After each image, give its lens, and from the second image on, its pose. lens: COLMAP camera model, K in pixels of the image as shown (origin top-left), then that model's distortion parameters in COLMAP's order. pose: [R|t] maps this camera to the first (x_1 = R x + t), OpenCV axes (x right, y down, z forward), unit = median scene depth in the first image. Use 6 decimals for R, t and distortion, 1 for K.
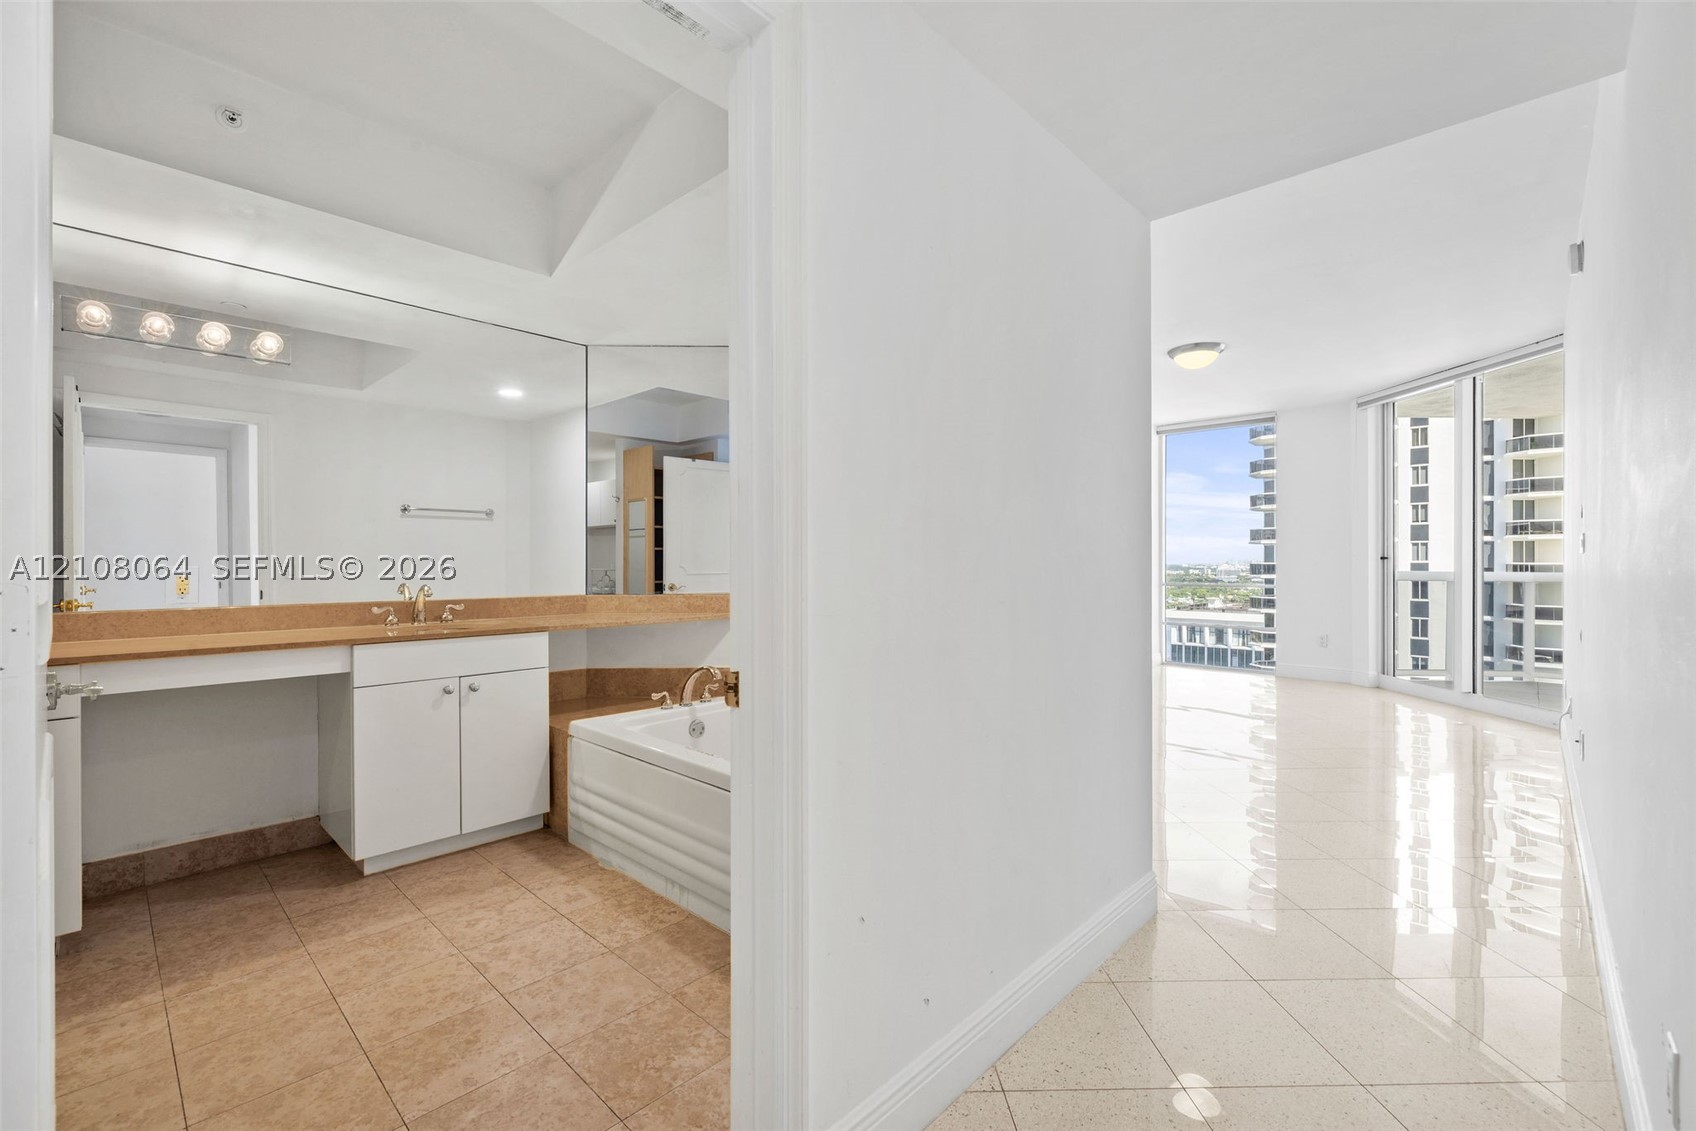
lens RADIAL K [[728.8, 0, 841.8], [0, 728.8, 568.3], [0, 0, 1]] dist [0.012214, -0.002205]
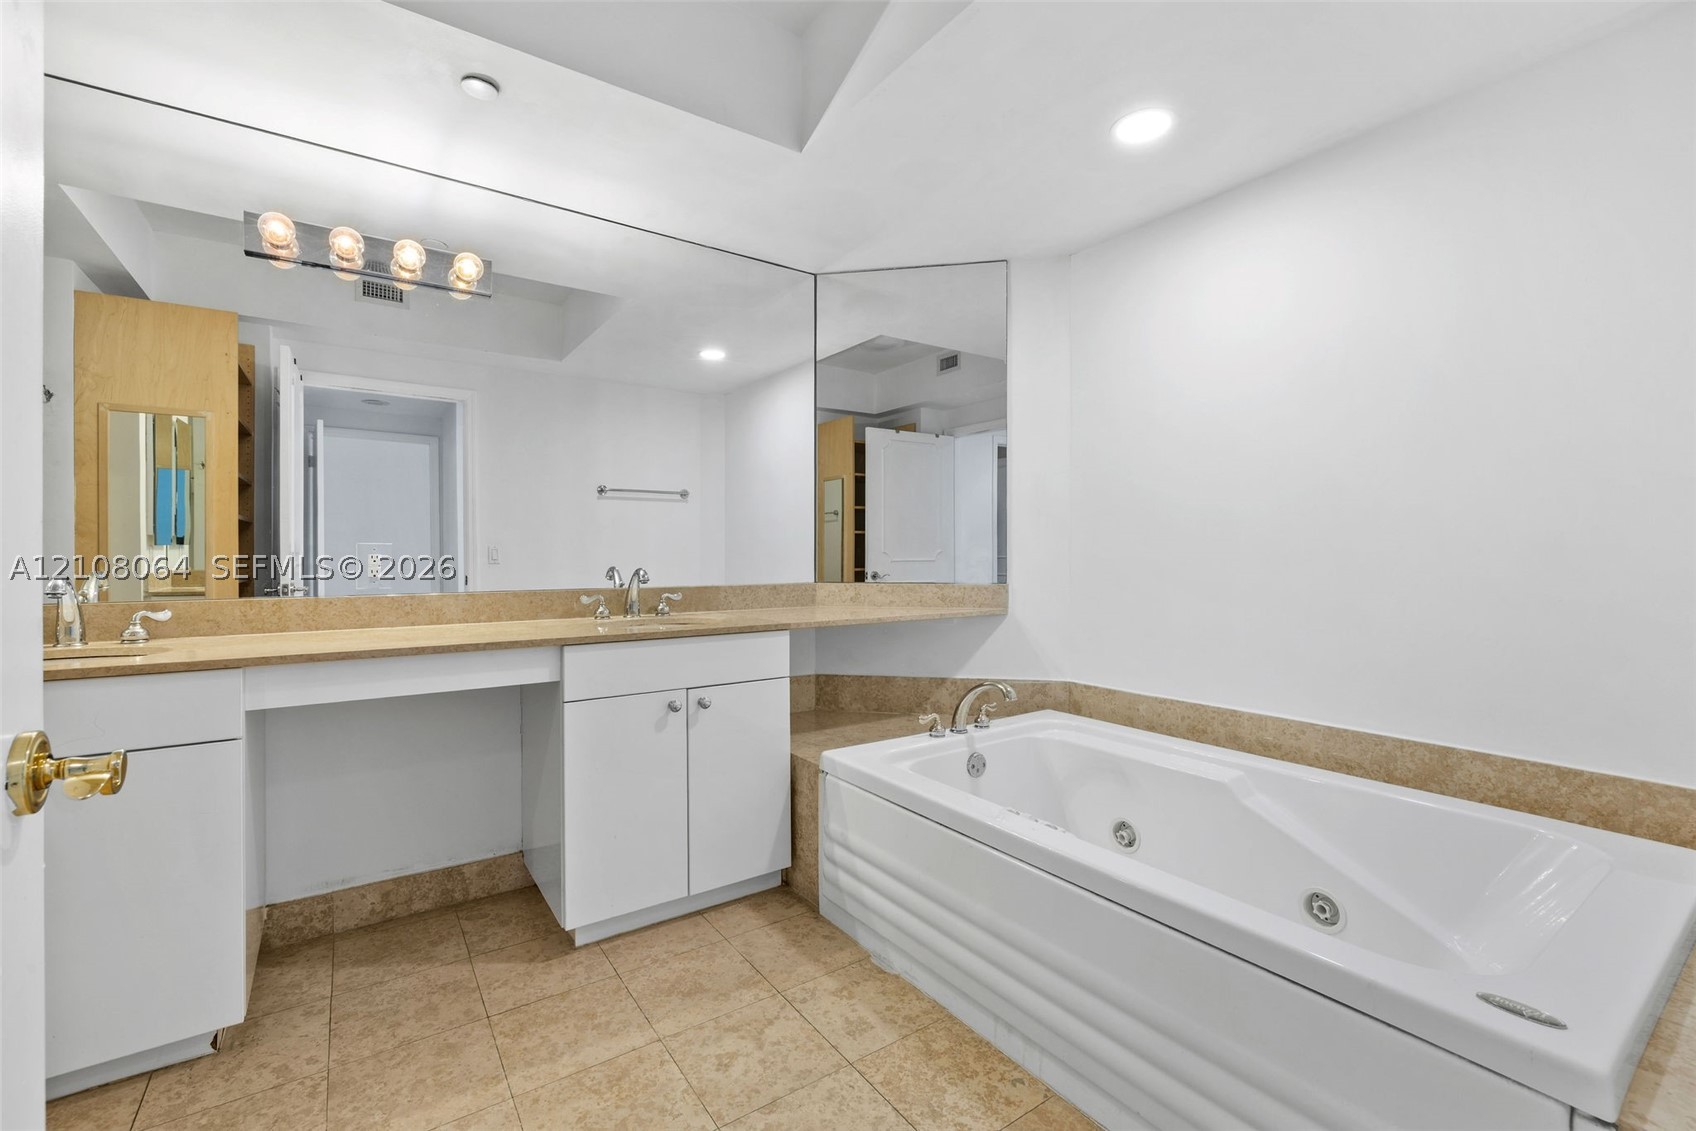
lens RADIAL K [[728.8, 0, 845.8], [0, 728.8, 560.6], [0, 0, 1]] dist [0.012214, -0.002205]
pose [[0.980632, 0.001736, -0.195854, -0.211375], [-0.001428, 0.999998, 0.001717, 0.013767], [0.195856, -0.001404, 0.980632, 0.287395]]
